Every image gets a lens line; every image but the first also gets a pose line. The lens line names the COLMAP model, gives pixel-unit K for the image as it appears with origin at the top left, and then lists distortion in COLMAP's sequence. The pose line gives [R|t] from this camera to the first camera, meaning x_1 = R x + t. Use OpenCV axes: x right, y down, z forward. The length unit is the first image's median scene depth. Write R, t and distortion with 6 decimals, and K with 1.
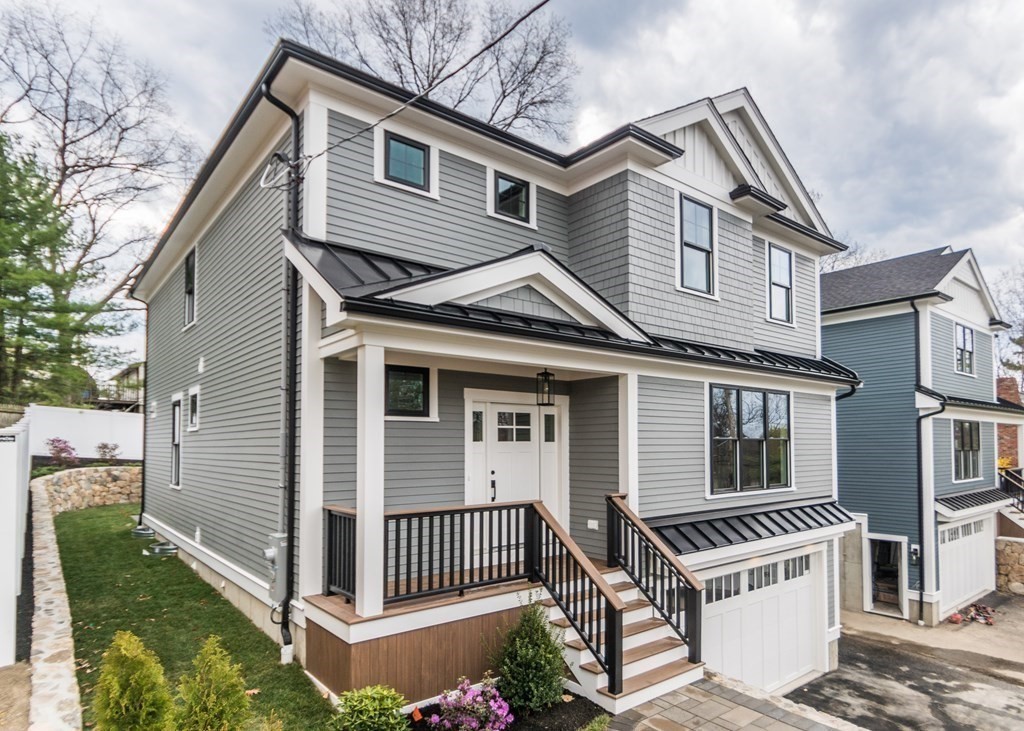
lens RADIAL K [[600.9, 0, 570.9], [0, 600.9, 426.4], [0, 0, 1]] dist [-0.001335, -0.001822]
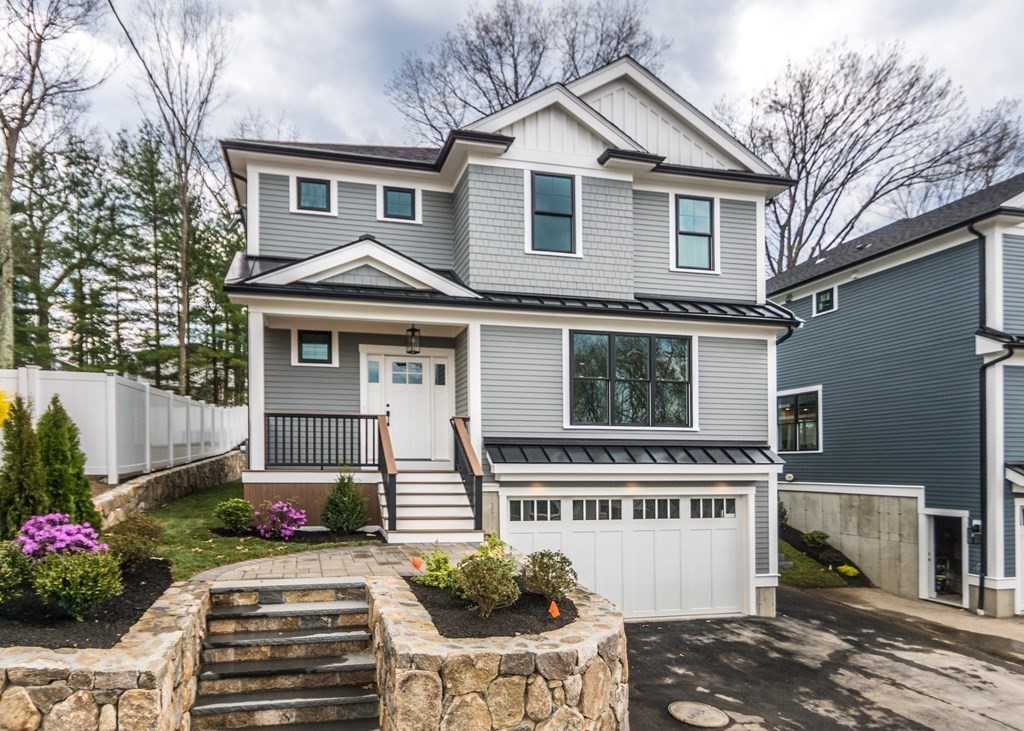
lens RADIAL K [[625.2, 0, 457.3], [0, 625.2, 472.7], [0, 0, 1]] dist [-0.002706, 0.000723]
pose [[0.881613, 0.007690, -0.471910, 0.565804], [0.012731, 0.999116, 0.040065, 0.142682], [0.471801, -0.041330, 0.880736, -0.173906]]
